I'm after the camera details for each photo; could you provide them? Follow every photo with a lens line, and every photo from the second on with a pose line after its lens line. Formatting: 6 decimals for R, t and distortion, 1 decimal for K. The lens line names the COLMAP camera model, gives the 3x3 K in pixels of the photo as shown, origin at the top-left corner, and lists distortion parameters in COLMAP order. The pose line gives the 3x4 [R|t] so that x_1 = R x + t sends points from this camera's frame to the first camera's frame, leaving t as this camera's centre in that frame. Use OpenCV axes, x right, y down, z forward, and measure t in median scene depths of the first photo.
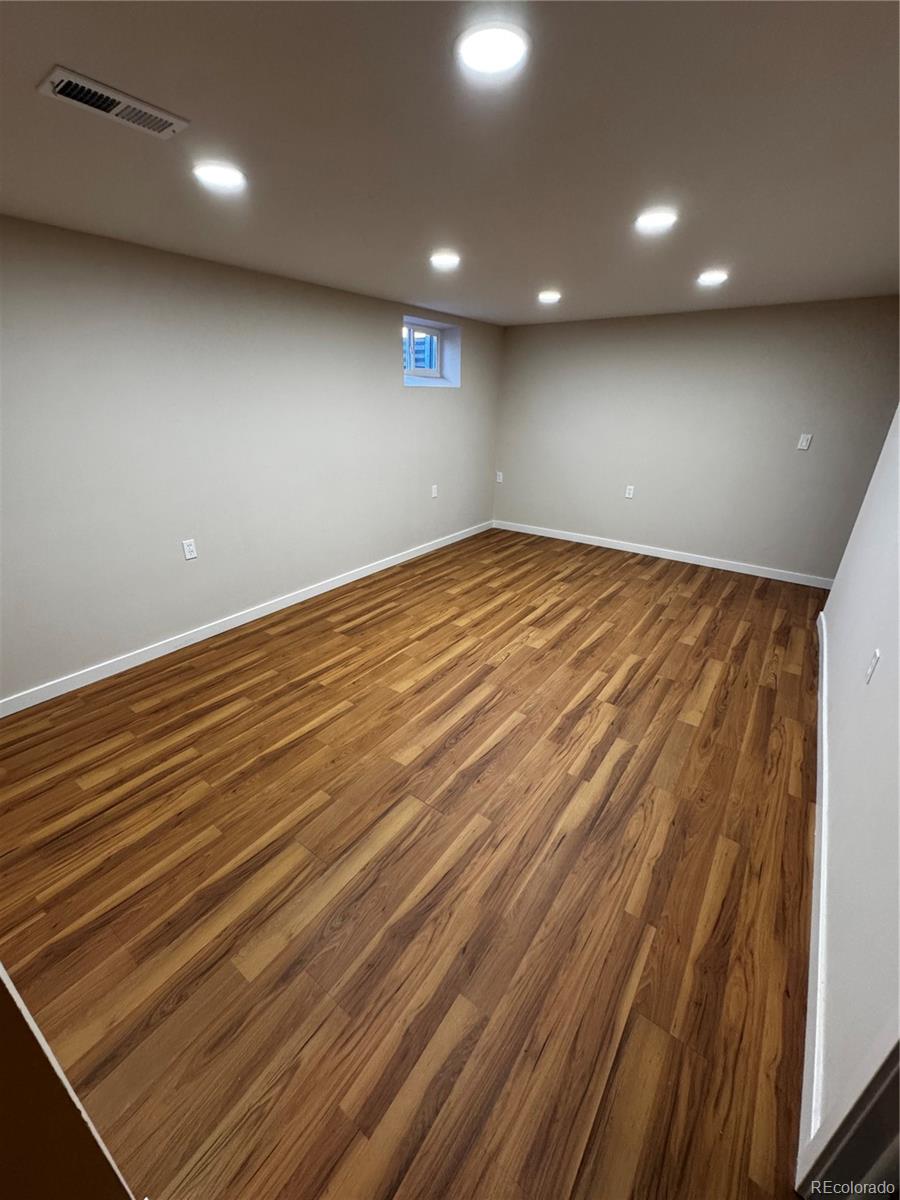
lens RADIAL K [[480.2, 0, 446.6], [0, 480.2, 597.5], [0, 0, 1]] dist [-0.004573, 0.000623]
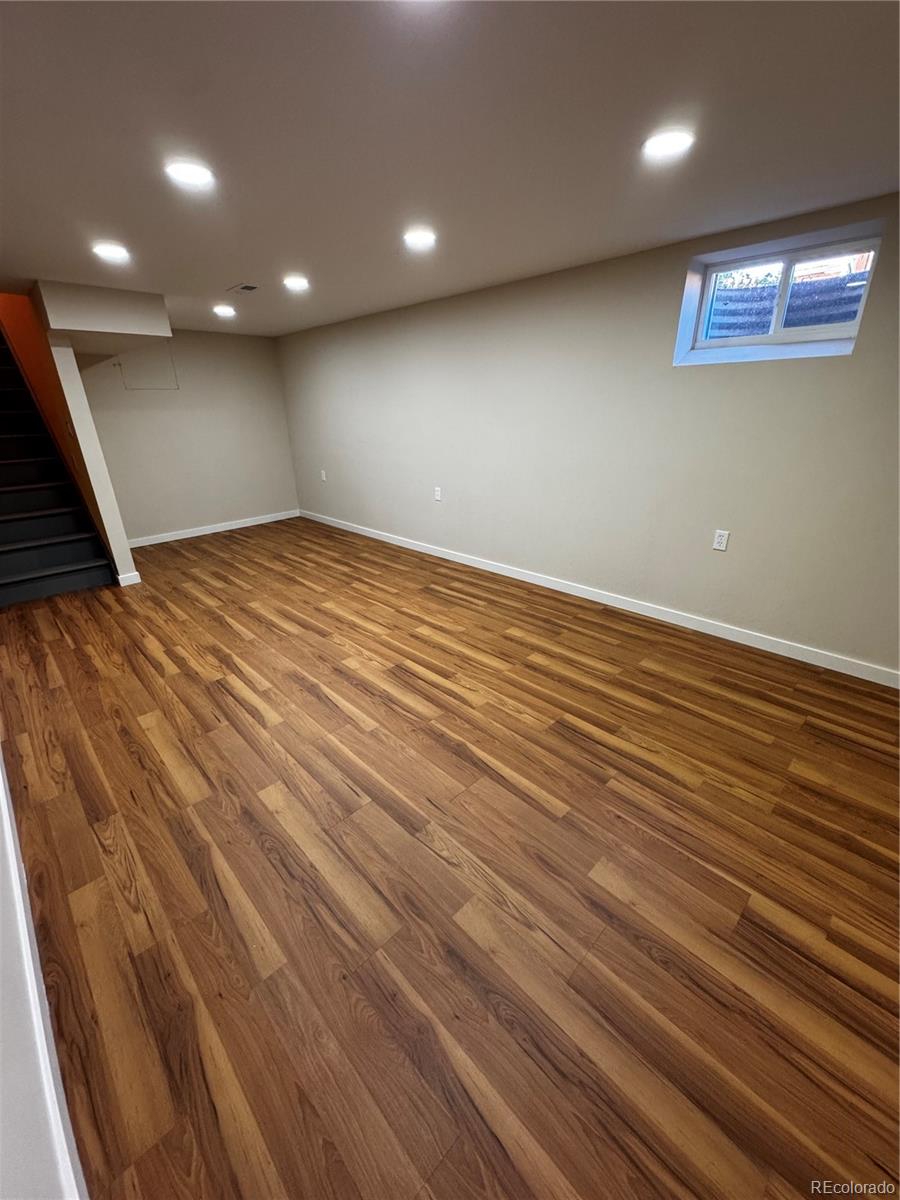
lens RADIAL K [[480.2, 0, 456.6], [0, 480.2, 603.8], [0, 0, 1]] dist [-0.004573, 0.000623]
pose [[-0.155385, 0.369360, -0.916203, 0.978263], [-0.372861, 0.836936, 0.400640, -0.441968], [0.914784, 0.403870, 0.007672, 1.188989]]
